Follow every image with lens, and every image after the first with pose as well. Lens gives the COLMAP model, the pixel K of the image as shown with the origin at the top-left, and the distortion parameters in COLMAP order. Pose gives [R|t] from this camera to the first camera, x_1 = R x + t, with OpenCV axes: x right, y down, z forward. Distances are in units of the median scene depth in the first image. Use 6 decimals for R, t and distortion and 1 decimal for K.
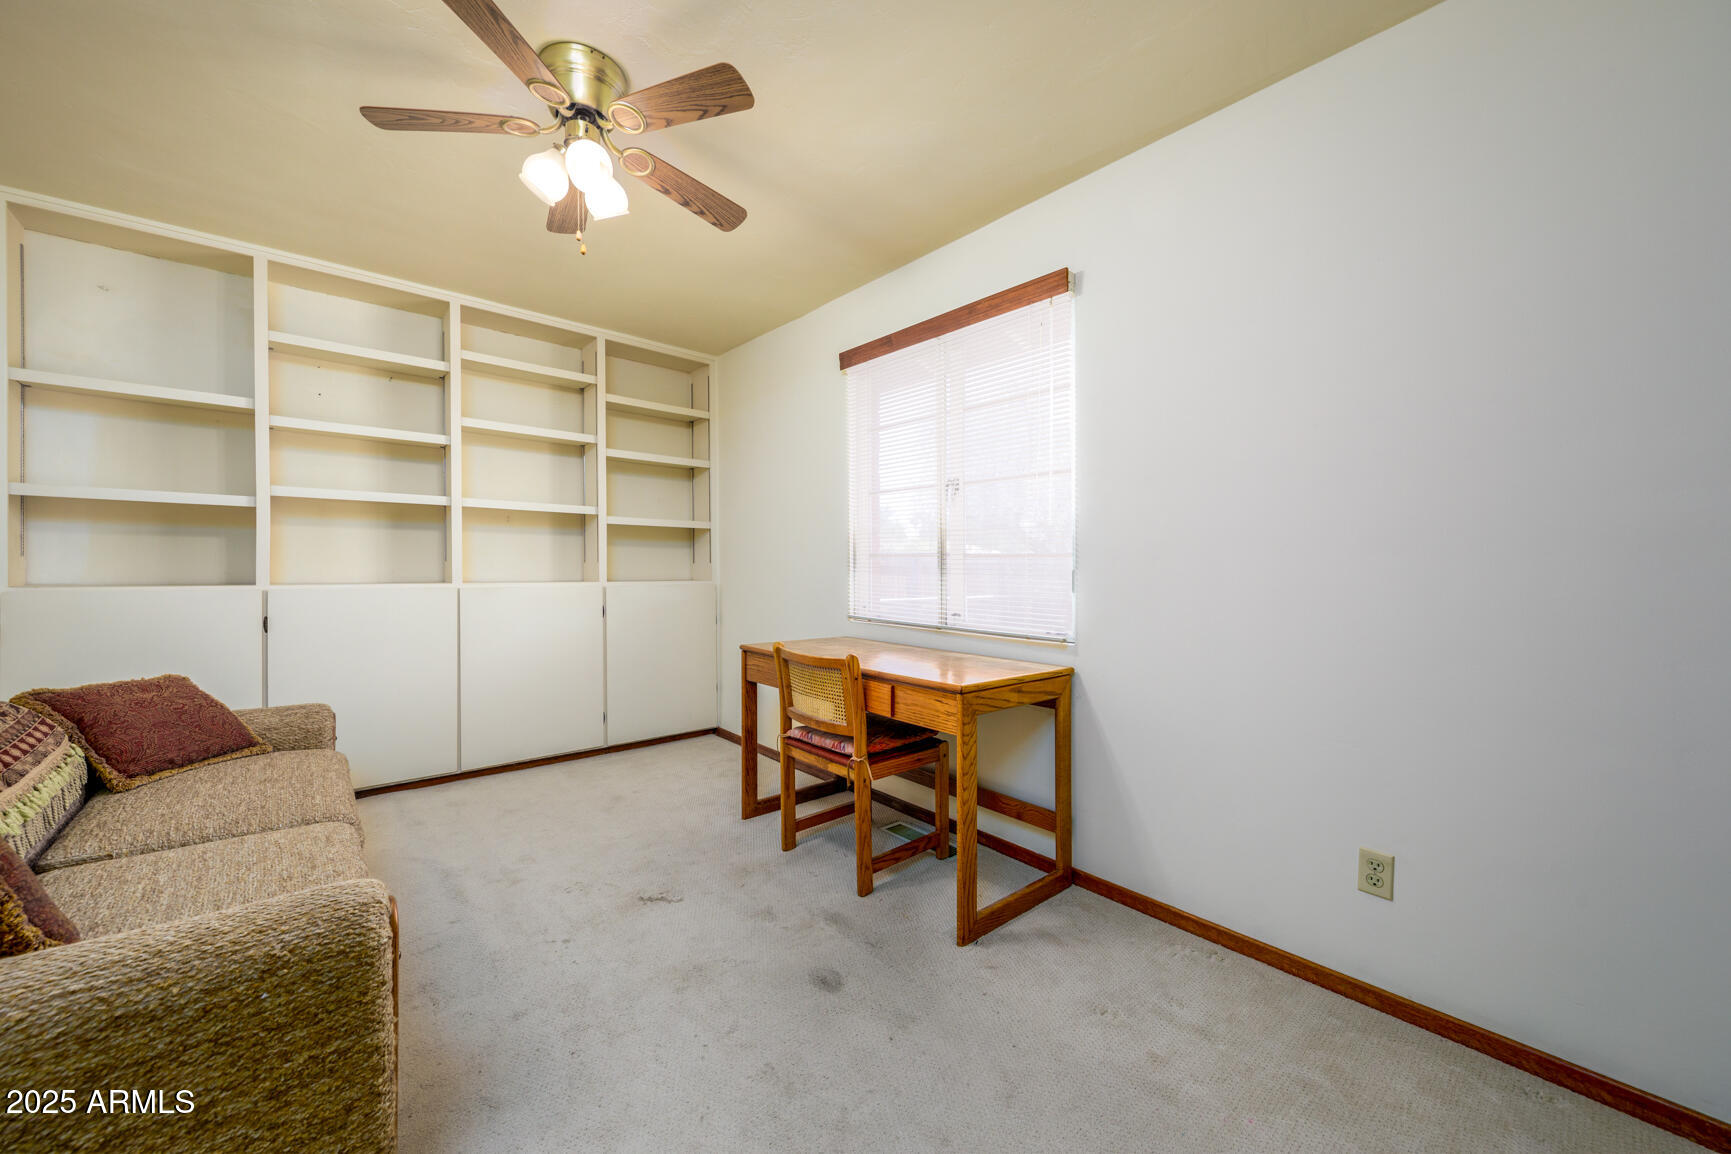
lens RADIAL K [[642.8, 0, 862.4], [0, 642.8, 572.0], [0, 0, 1]] dist [0.001106, -0.000200]
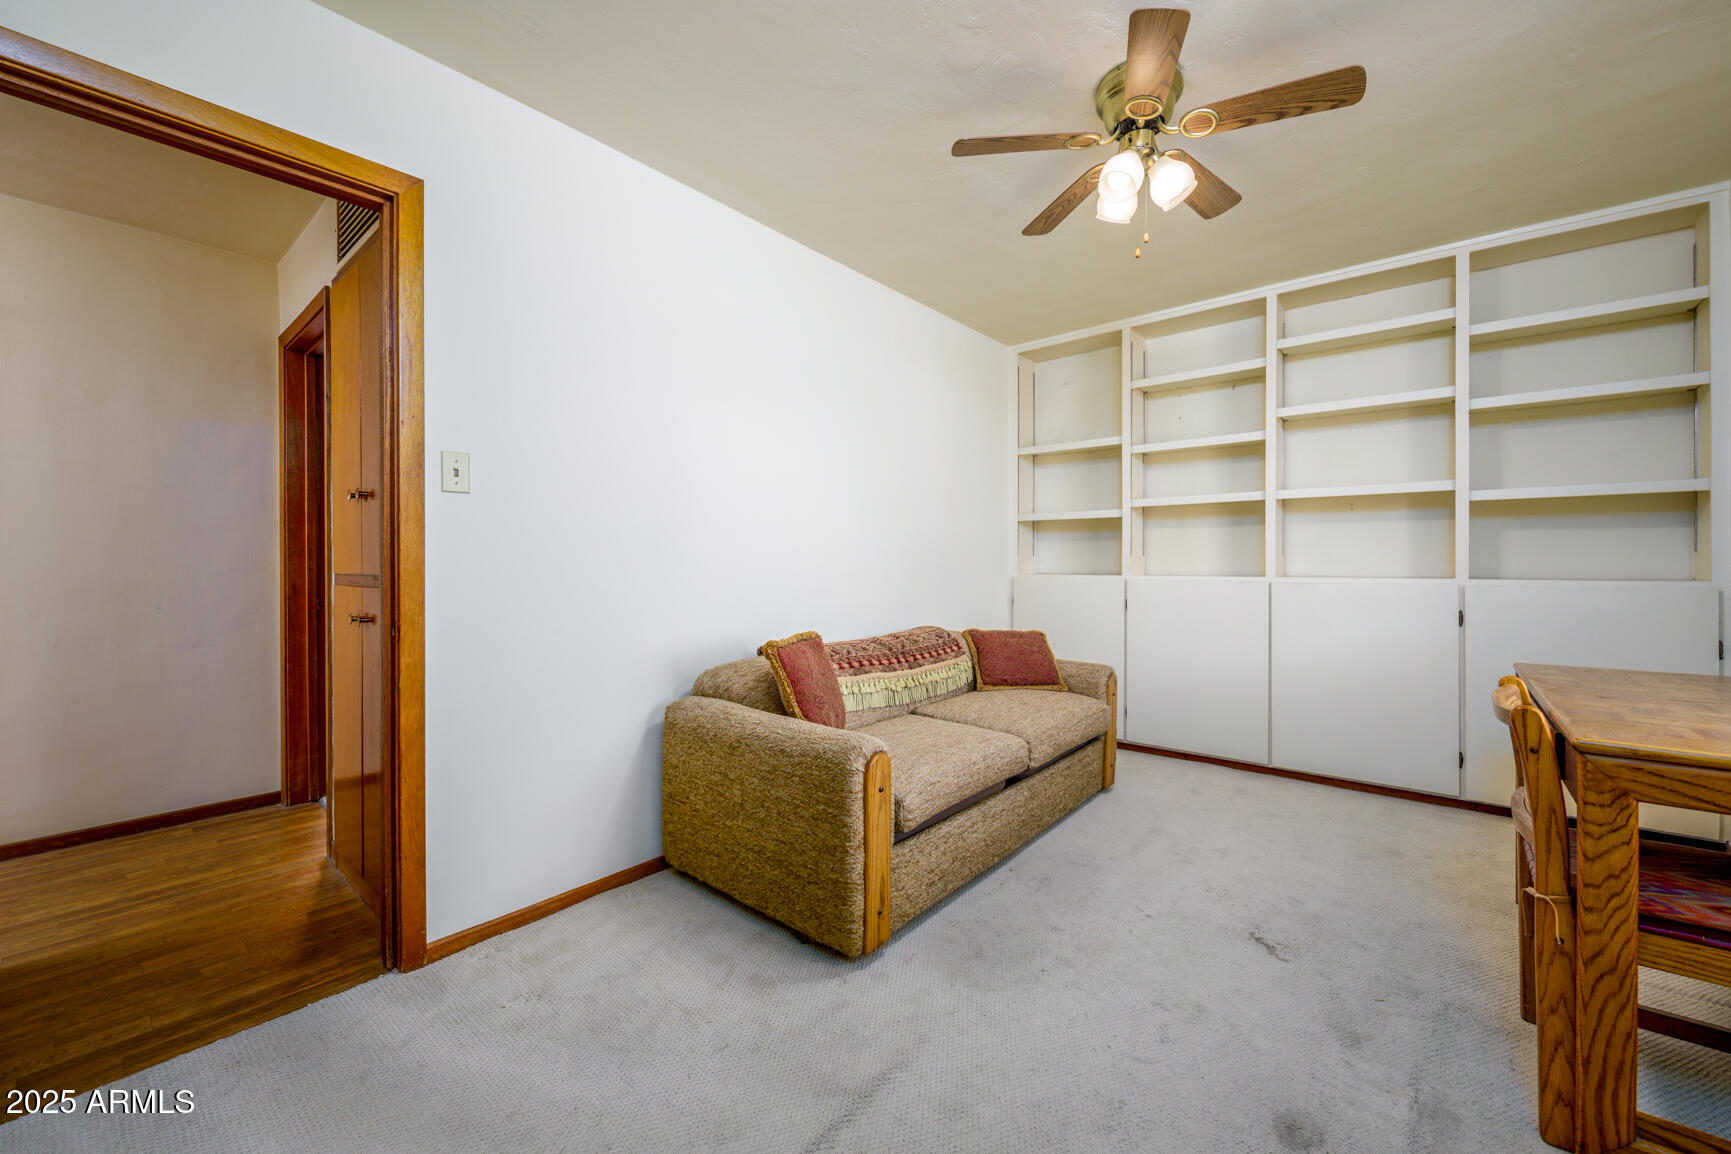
lens RADIAL K [[694.3, 0, 865.5], [0, 694.3, 577.0], [0, 0, 1]] dist [0.000522, 0.000090]
pose [[0.147475, 0.016569, -0.988927, 0.346148], [-0.002866, 0.999863, 0.016325, 0.002200], [0.989062, 0.000426, 0.147502, 0.223950]]
